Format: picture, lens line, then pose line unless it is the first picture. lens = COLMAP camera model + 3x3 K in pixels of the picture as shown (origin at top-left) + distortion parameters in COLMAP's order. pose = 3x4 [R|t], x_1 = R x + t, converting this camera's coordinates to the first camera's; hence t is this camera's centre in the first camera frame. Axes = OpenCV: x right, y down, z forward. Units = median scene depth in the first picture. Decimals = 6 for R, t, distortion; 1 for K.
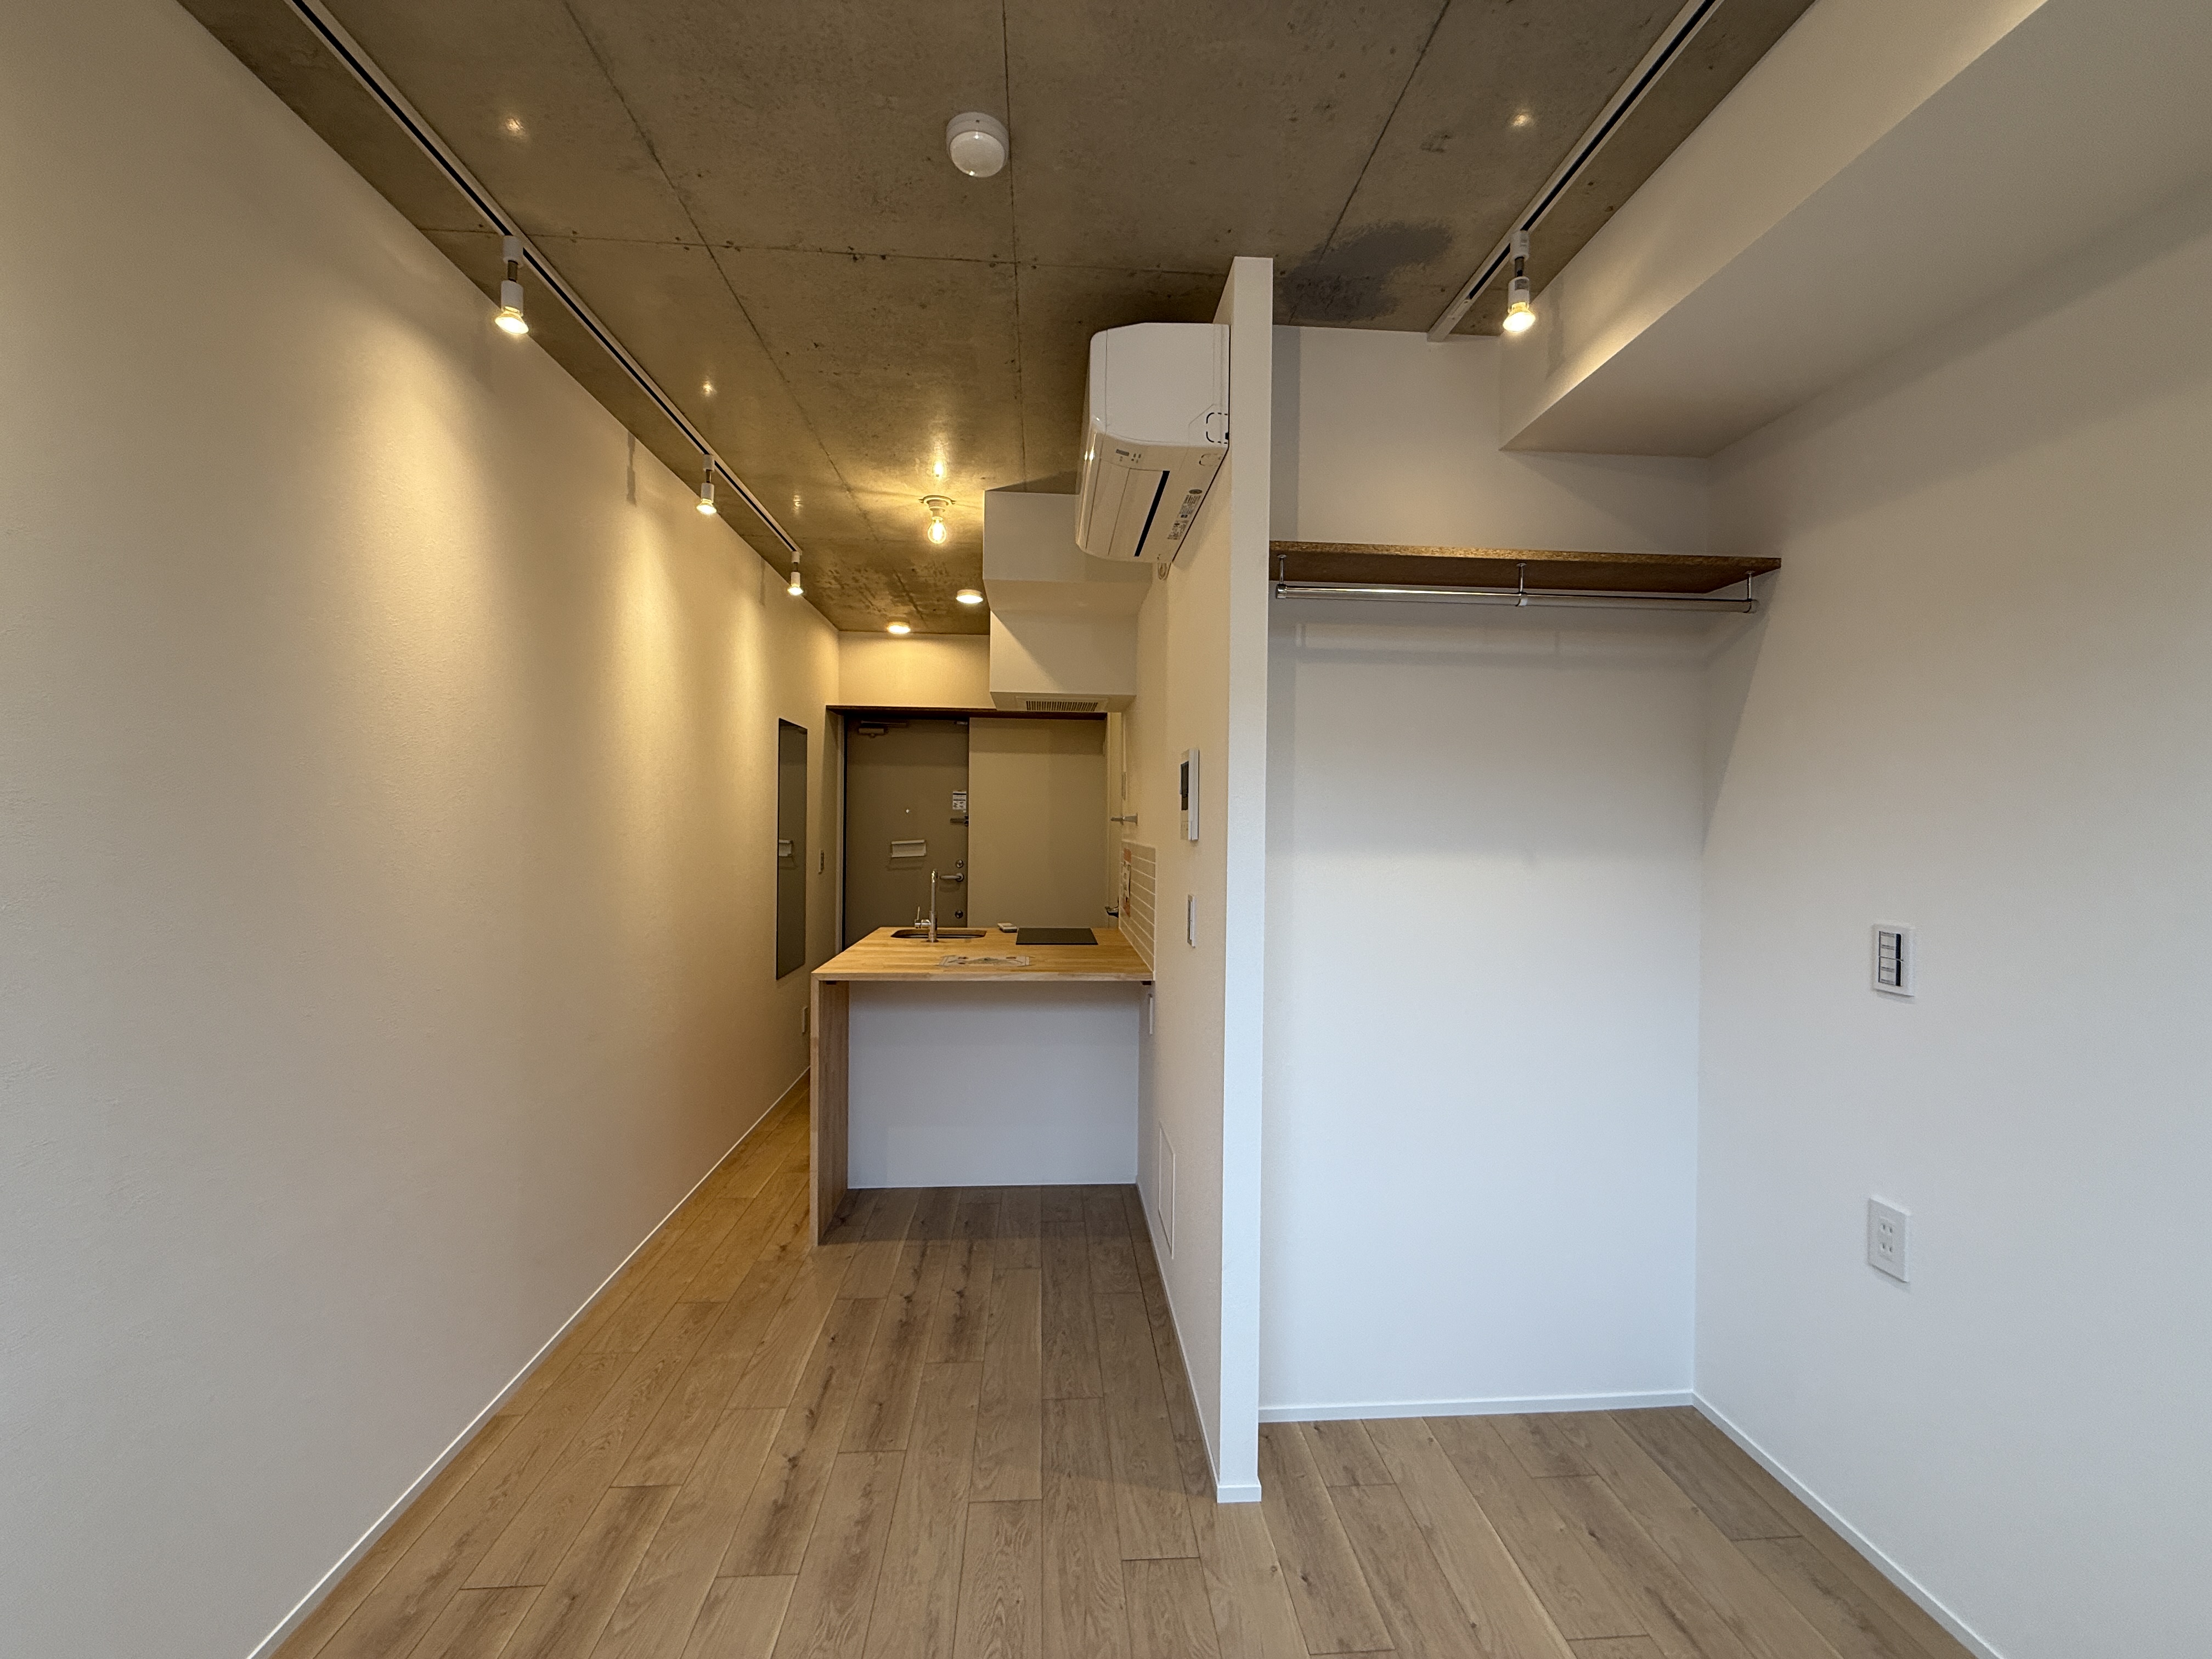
lens RADIAL K [[877.6, 0, 1100.8], [0, 877.6, 828.3], [0, 0, 1]] dist [-0.001094, -0.000174]
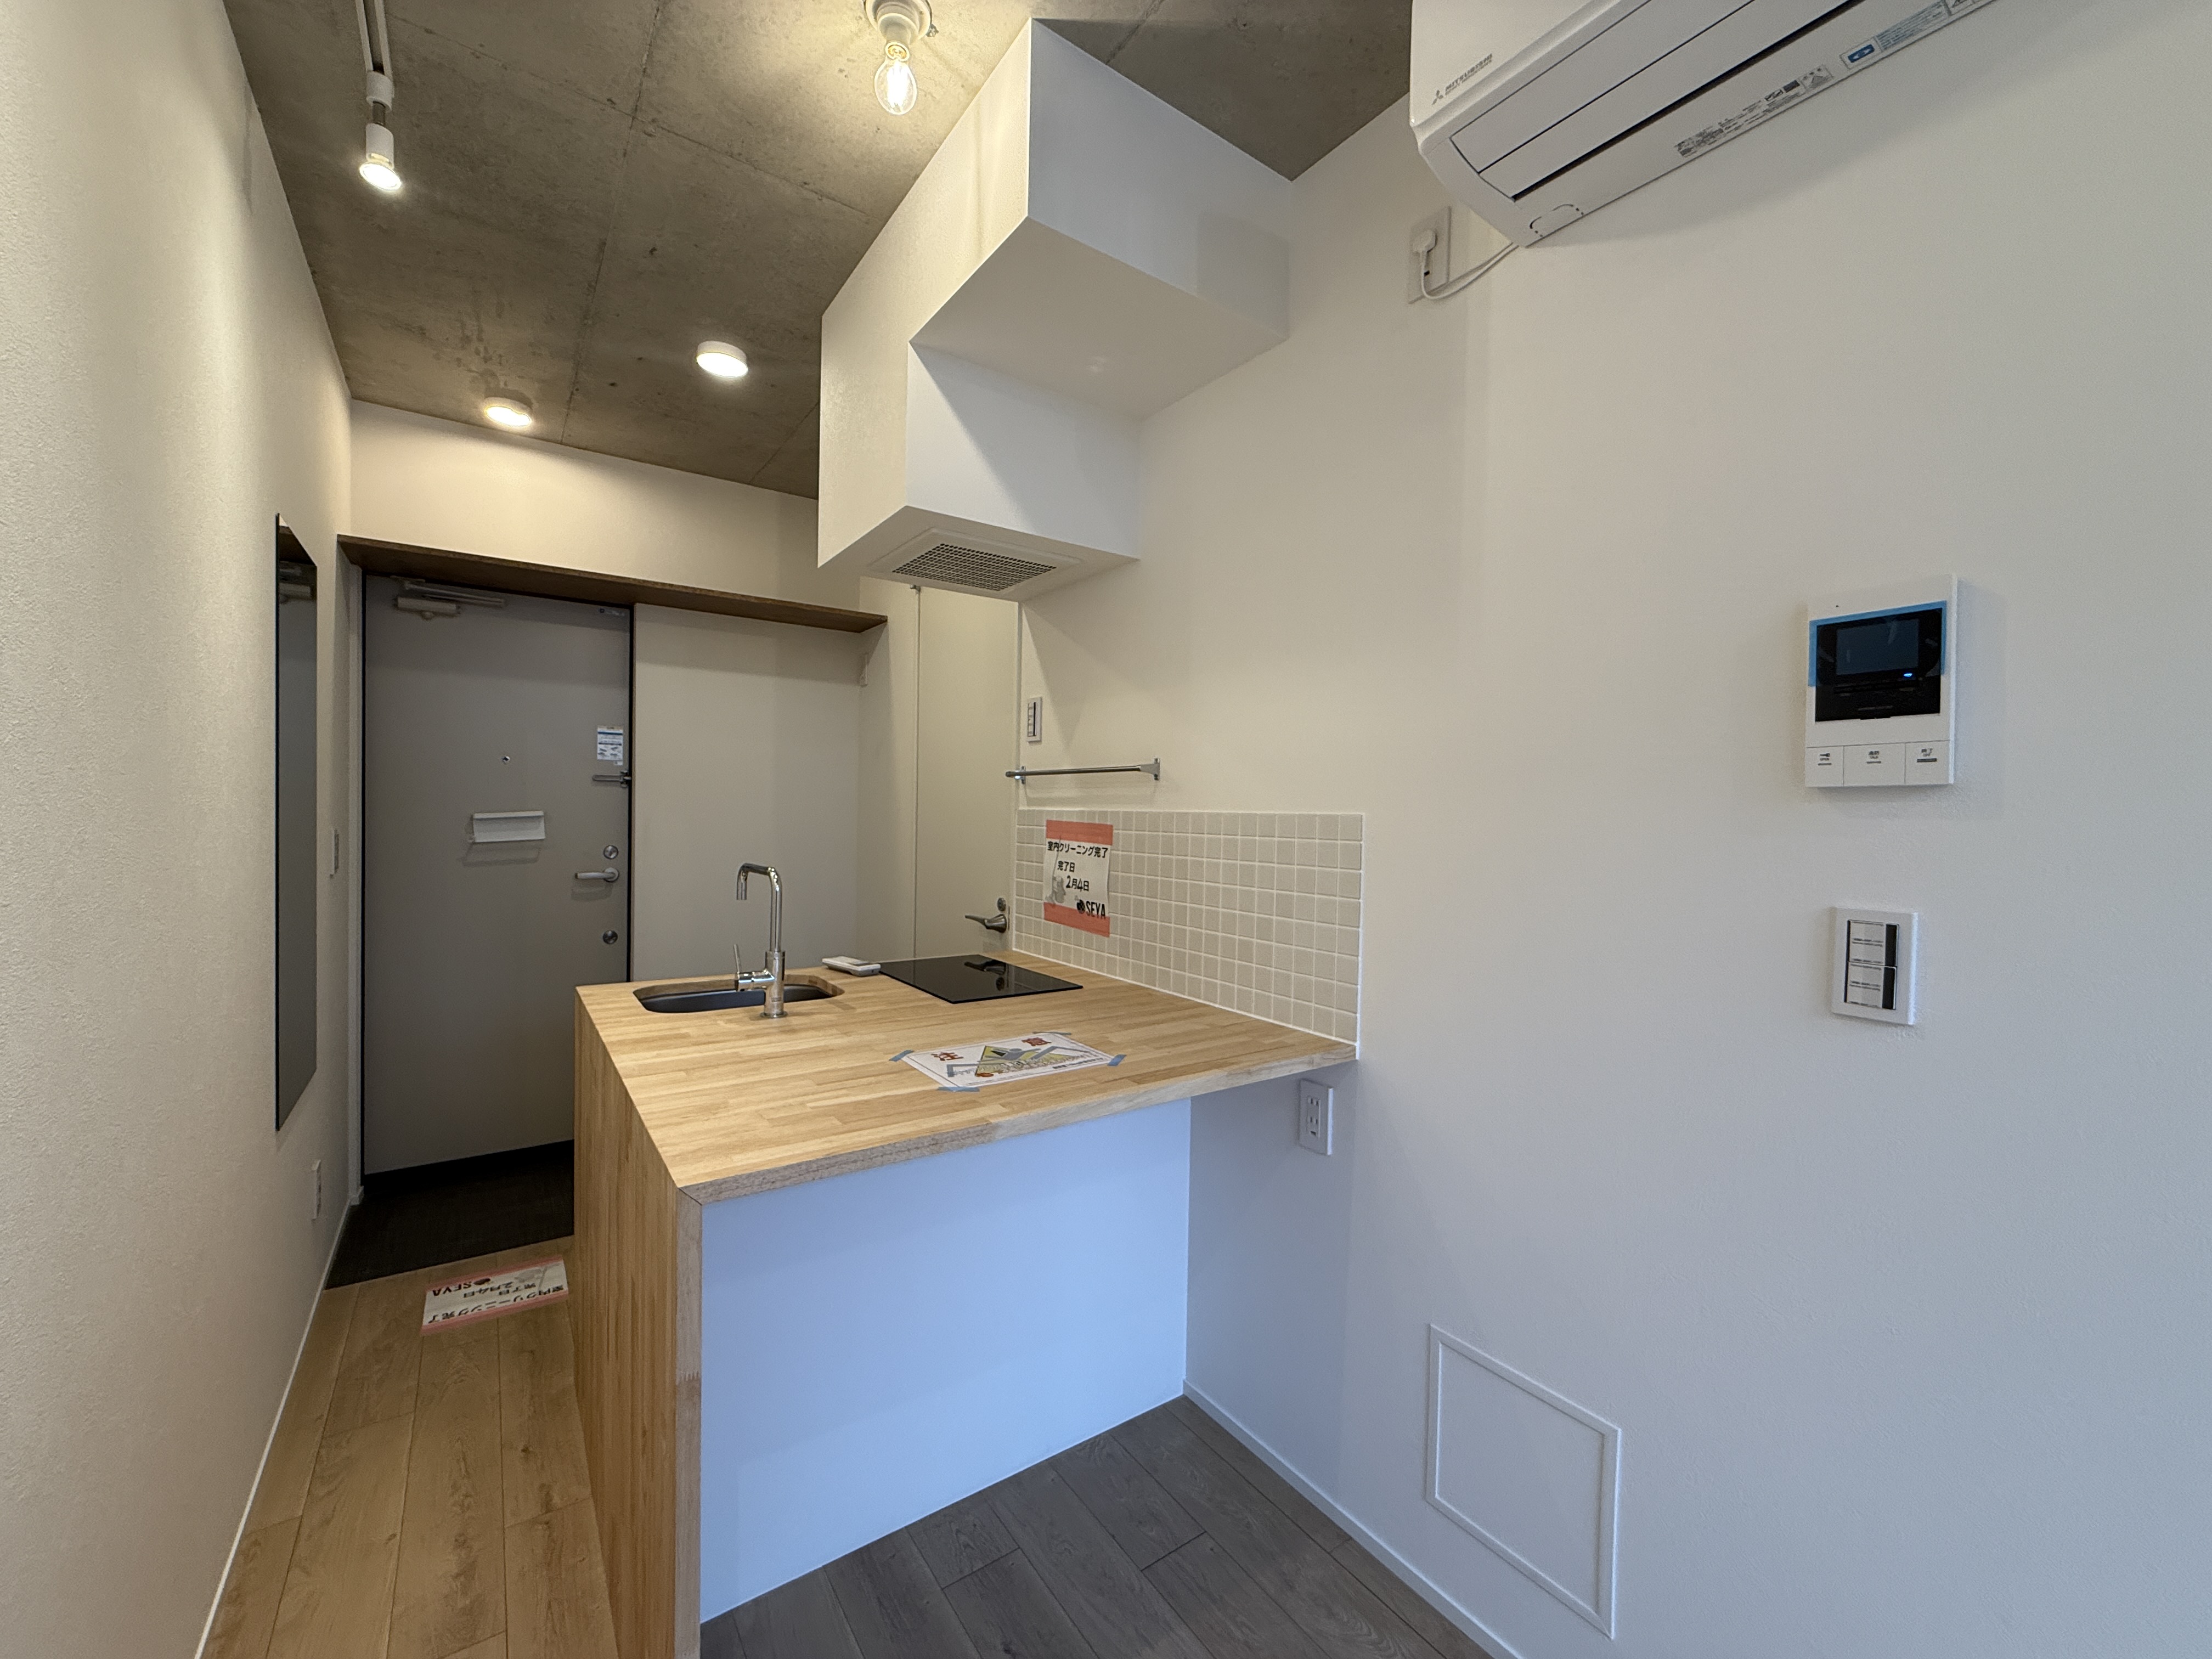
lens RADIAL K [[877.6, 0, 1100.8], [0, 877.6, 828.3], [0, 0, 1]] dist [-0.001094, -0.000174]
pose [[0.855478, -0.006255, 0.517801, -0.497781], [-0.004656, 0.999794, 0.019769, 0.030430], [-0.517818, -0.019323, 0.855273, 0.876406]]
